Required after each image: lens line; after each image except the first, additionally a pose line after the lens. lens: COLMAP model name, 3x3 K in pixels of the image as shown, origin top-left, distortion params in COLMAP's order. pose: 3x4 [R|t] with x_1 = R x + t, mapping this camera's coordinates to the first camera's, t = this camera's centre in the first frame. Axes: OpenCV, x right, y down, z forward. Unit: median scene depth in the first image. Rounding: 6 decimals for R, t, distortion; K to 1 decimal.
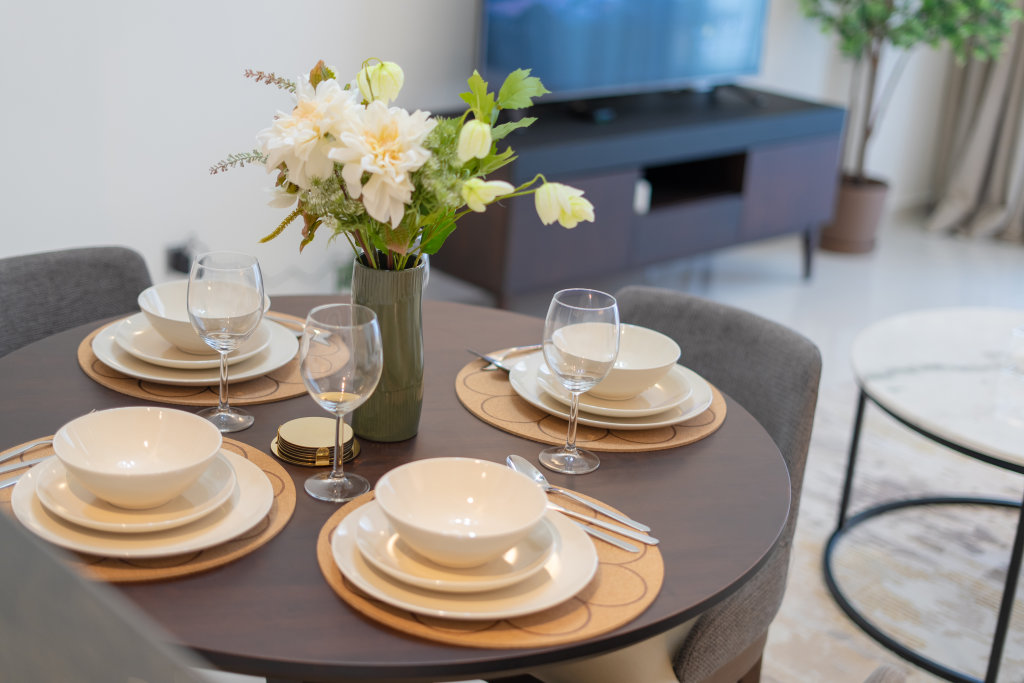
lens RADIAL K [[1468.2, 0, 503.2], [0, 1468.2, 343.6], [0, 0, 1]] dist [0.013907, 0.000000]
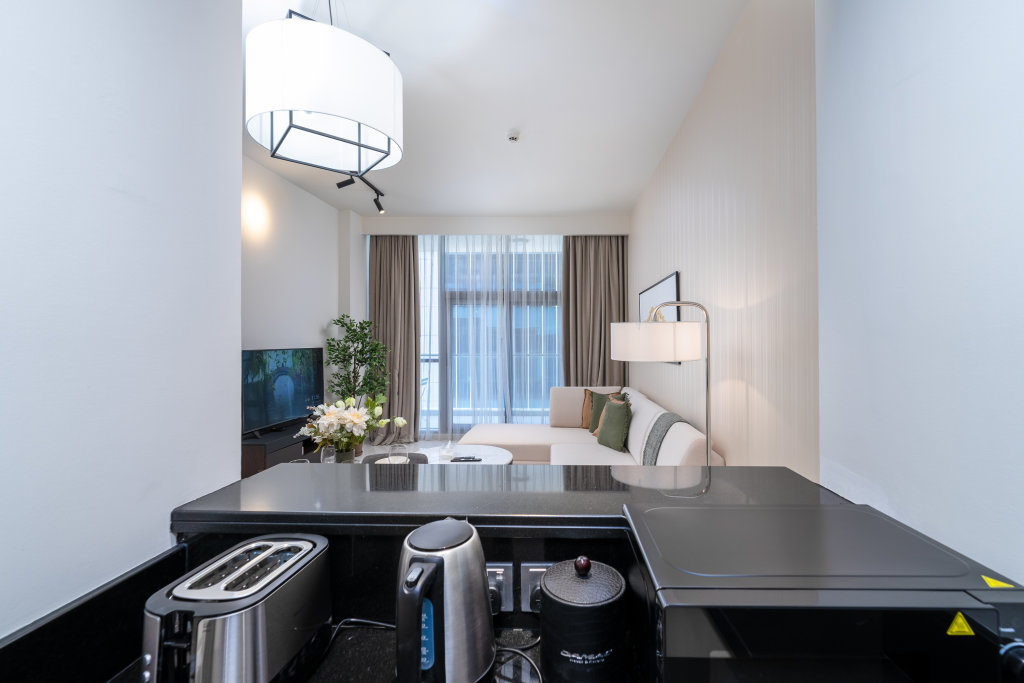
lens RADIAL K [[419.8, 0, 549.6], [0, 419.8, 337.6], [0, 0, 1]] dist [0.002653, 0.000627]
pose [[0.694368, -0.068380, 0.716364, -0.273399], [0.299182, 0.932795, -0.200957, 0.028848], [-0.654479, 0.353861, 0.668161, -0.106513]]
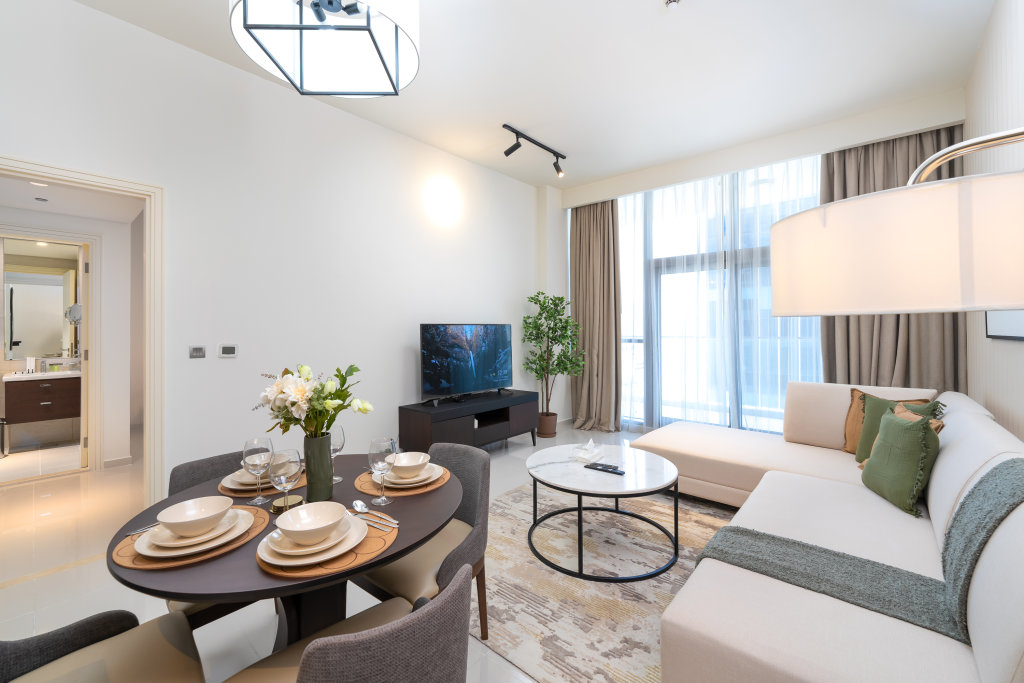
lens RADIAL K [[419.8, 0, 511.1], [0, 419.8, 328.5], [0, 0, 1]] dist [0.002653, 0.000627]
pose [[0.990285, -0.080500, 0.113379, 0.130685], [0.114473, 0.934845, -0.336097, 0.040457], [-0.078936, 0.345811, 0.934978, 0.065987]]
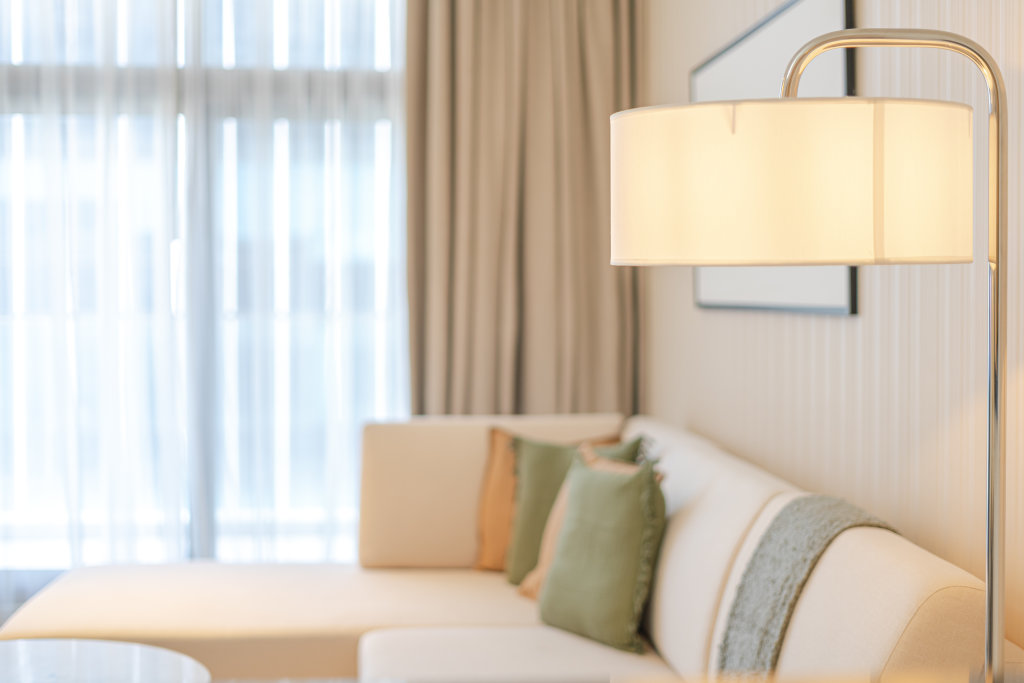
lens RADIAL K [[1468.2, 0, 512.0], [0, 1468.2, 336.1], [0, 0, 1]] dist [0.013907, 0.000000]
pose [[0.616534, -0.101494, 0.780759, -0.182033], [0.316571, 0.939920, -0.127800, 0.044779], [-0.720880, 0.325958, 0.611623, -0.004493]]
